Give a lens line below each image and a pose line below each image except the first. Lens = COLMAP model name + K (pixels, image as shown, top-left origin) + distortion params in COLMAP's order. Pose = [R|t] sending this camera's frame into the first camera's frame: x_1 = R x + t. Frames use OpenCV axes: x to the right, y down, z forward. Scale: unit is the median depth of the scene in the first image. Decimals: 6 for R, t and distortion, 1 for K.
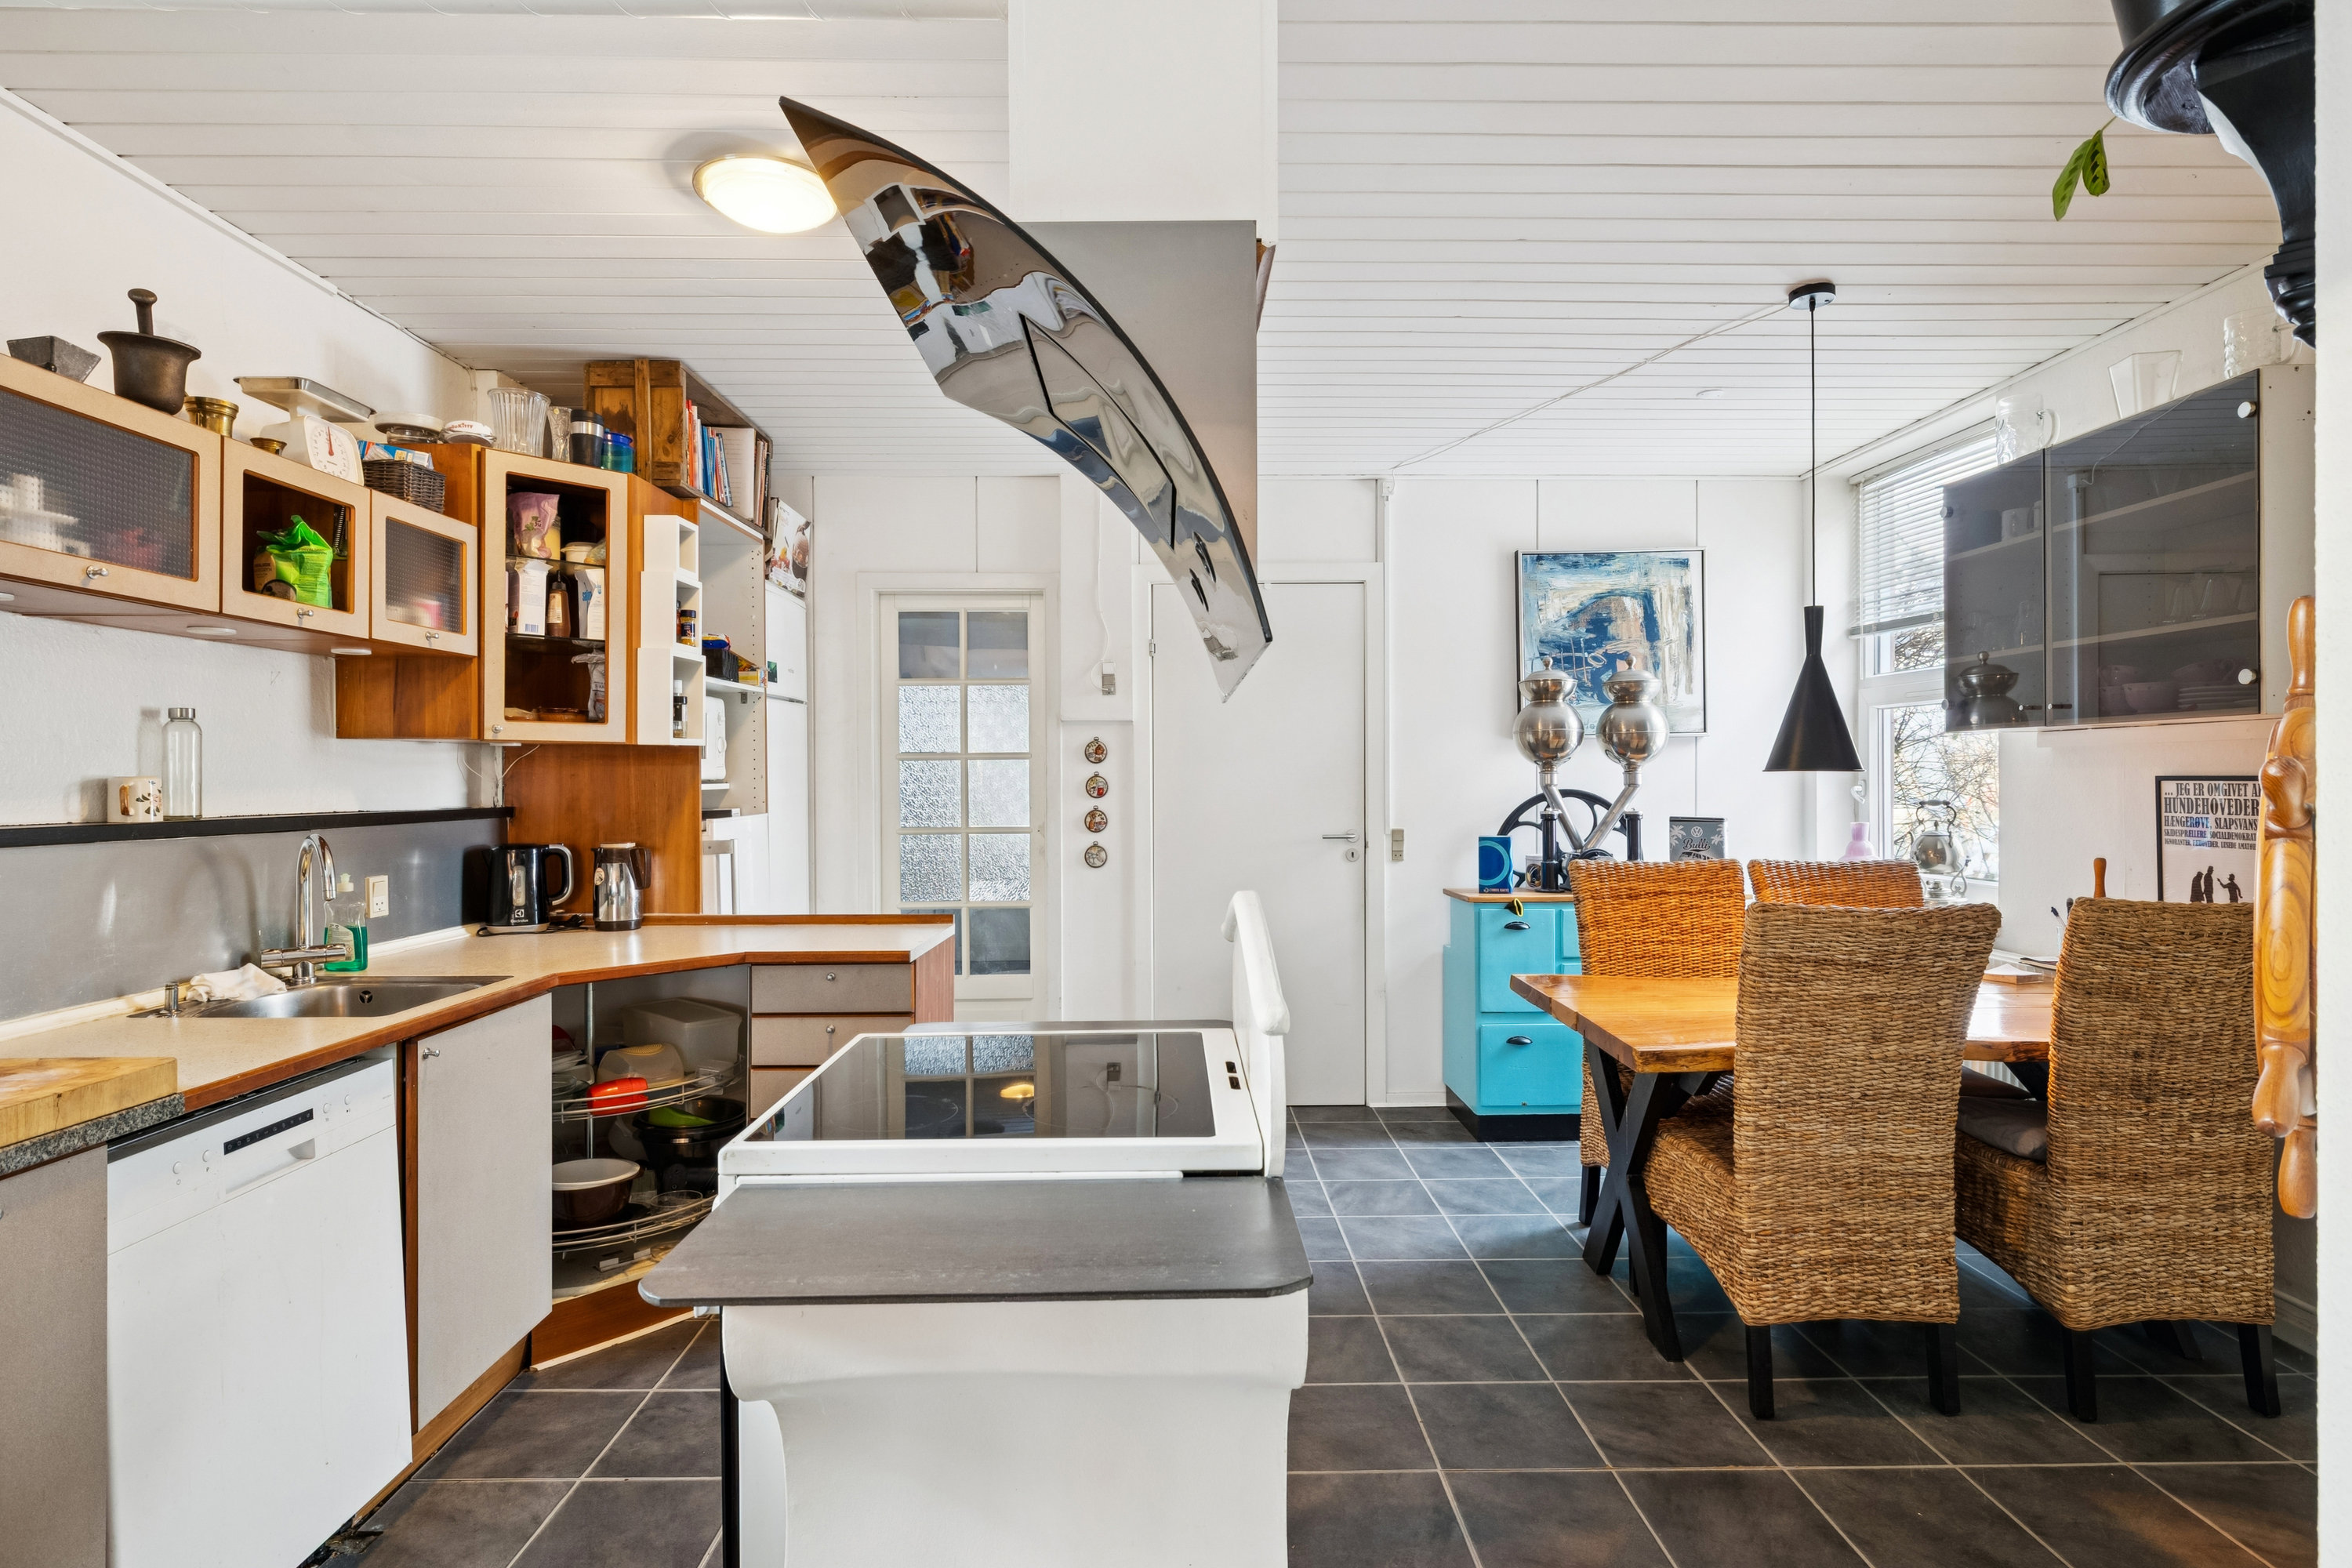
lens RADIAL K [[1195.9, 0, 1176.0], [0, 1195.9, 784.0], [0, 0, 1]] dist [0.001699, 0.000648]
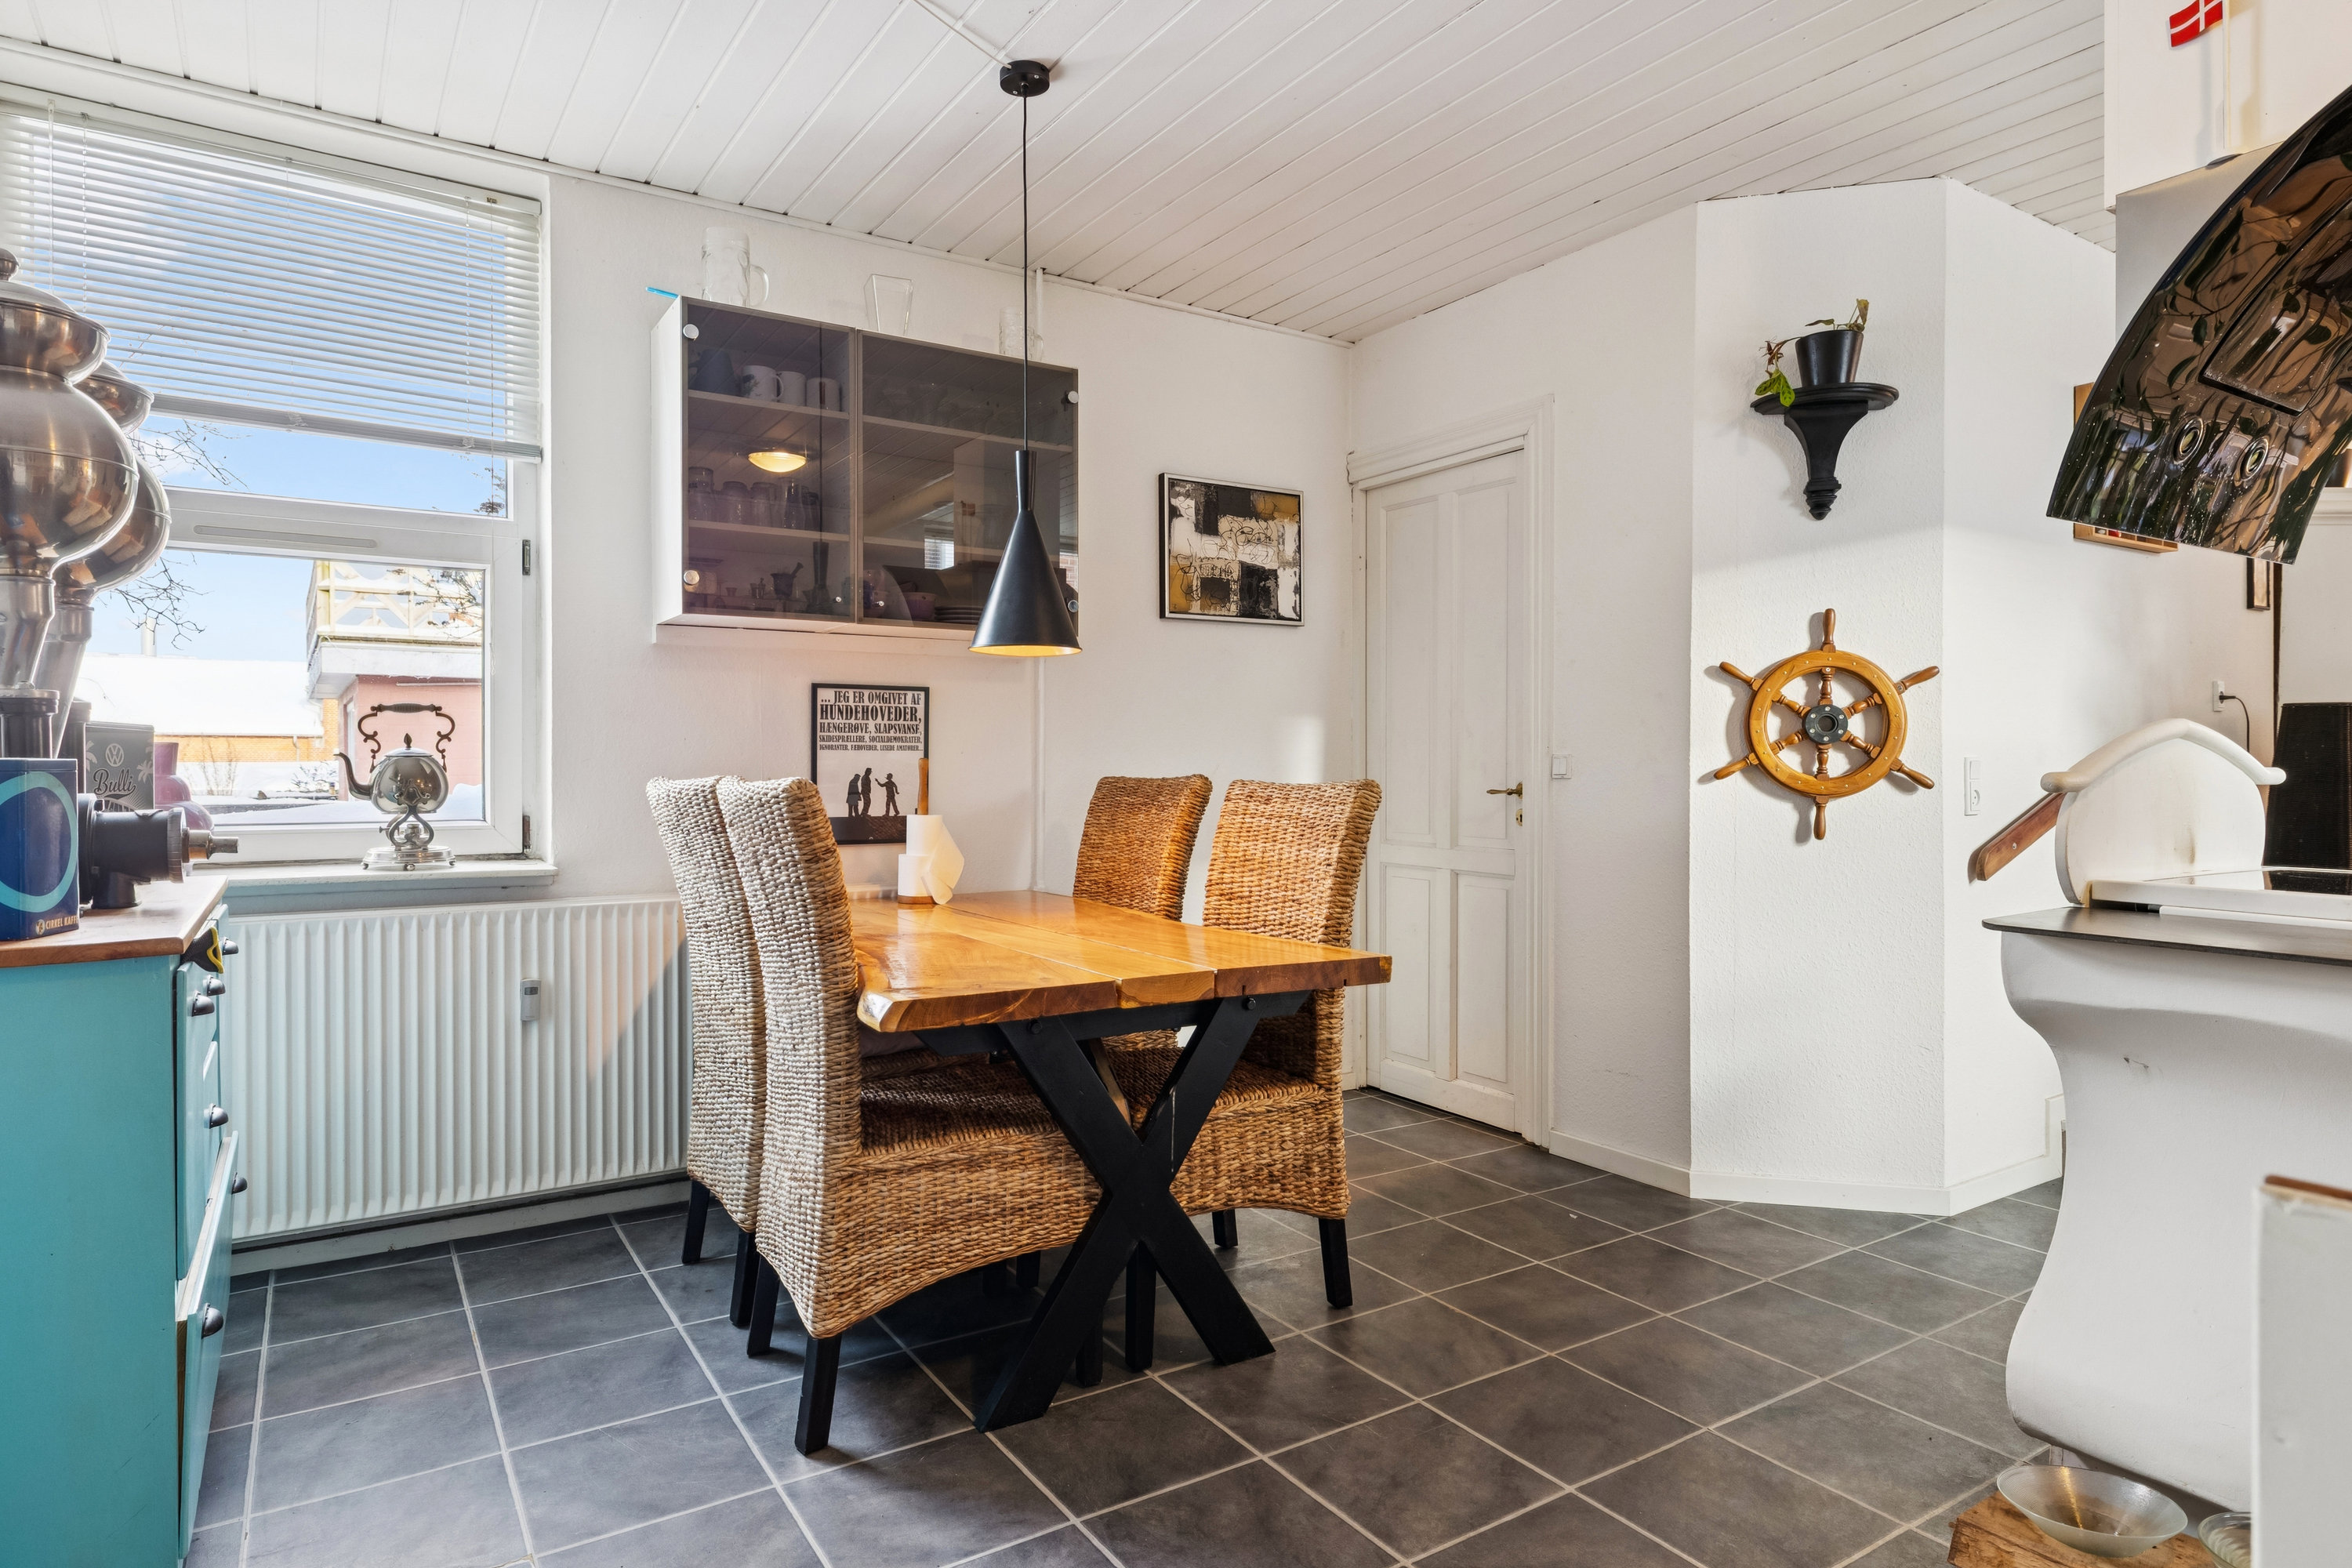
lens RADIAL K [[1289.3, 0, 1176.0], [0, 1289.3, 784.0], [0, 0, 1]] dist [0.000717, 0.000129]
pose [[-0.520274, -0.006268, 0.853977, -0.279804], [0.004927, 0.999934, 0.010341, 0.071622], [-0.853985, 0.009588, -0.520209, 1.357258]]
